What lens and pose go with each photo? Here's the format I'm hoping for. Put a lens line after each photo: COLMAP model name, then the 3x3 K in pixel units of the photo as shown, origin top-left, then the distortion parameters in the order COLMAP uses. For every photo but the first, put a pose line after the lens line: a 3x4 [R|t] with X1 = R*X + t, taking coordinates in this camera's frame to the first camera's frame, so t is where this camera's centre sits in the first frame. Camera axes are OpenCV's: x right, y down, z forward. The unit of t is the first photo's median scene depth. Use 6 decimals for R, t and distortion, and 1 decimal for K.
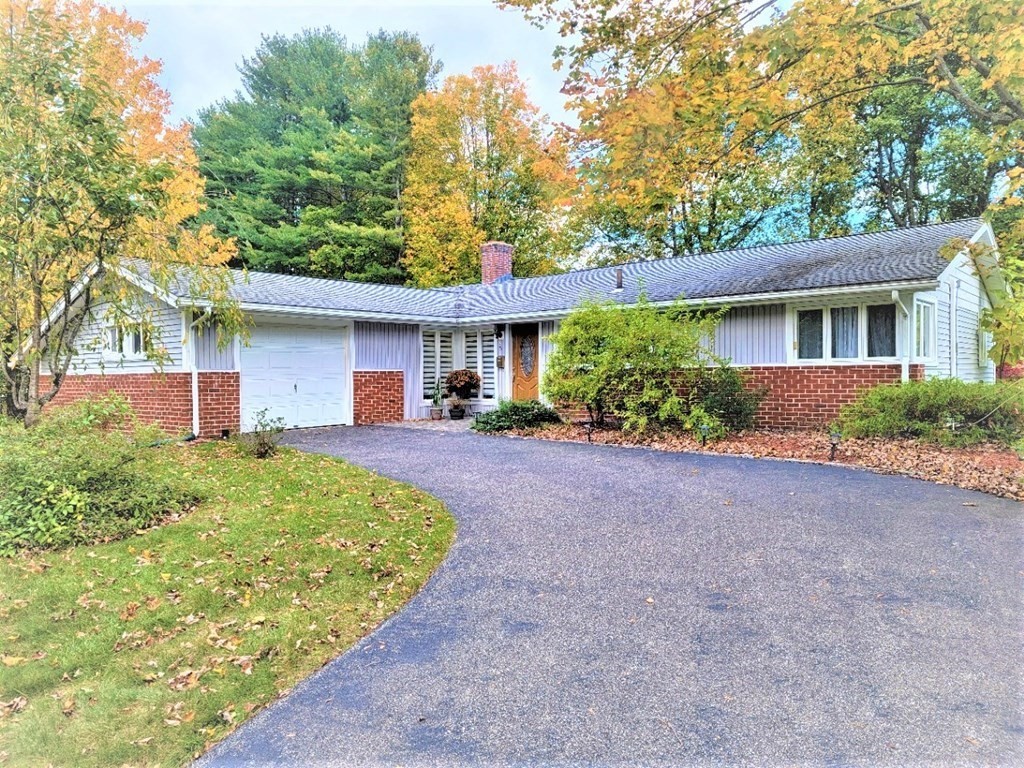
lens RADIAL K [[647.5, 0, 512.0], [0, 647.5, 384.0], [0, 0, 1]] dist [0.041022, -0.000796]
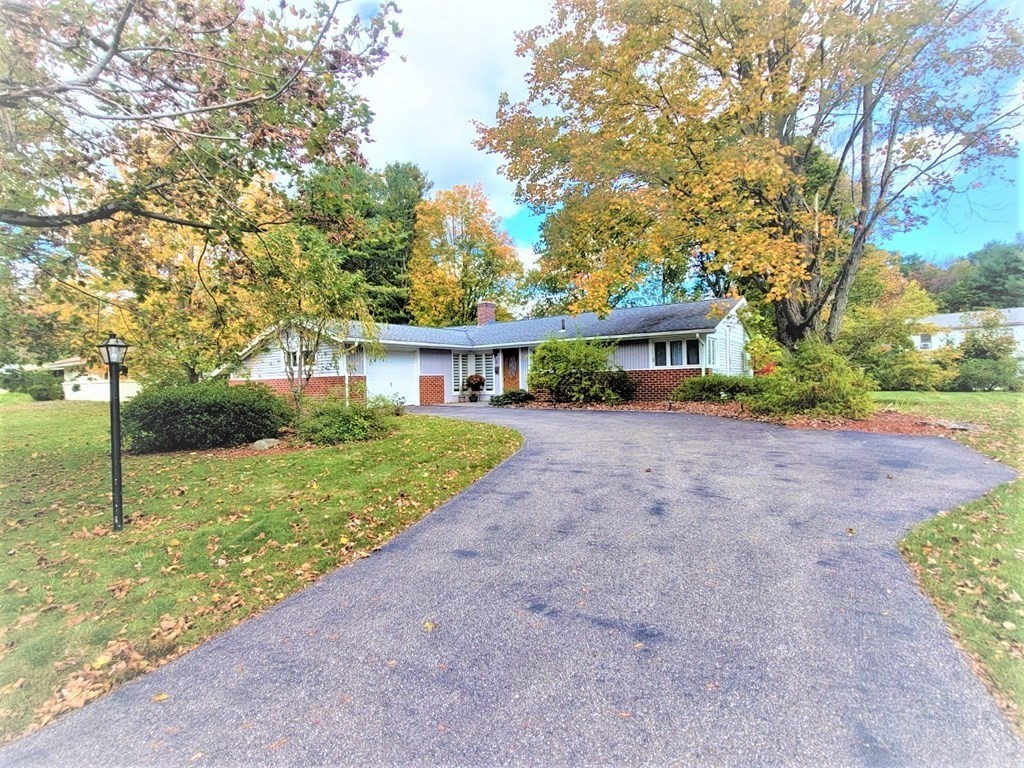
lens RADIAL K [[418.9, 0, 509.4], [0, 418.9, 385.0], [0, 0, 1]] dist [-0.002743, -0.000536]
pose [[0.997297, -0.010694, 0.072693, -0.075434], [0.011080, 0.999927, -0.004909, 0.014932], [-0.072635, 0.005701, 0.997342, -0.183646]]
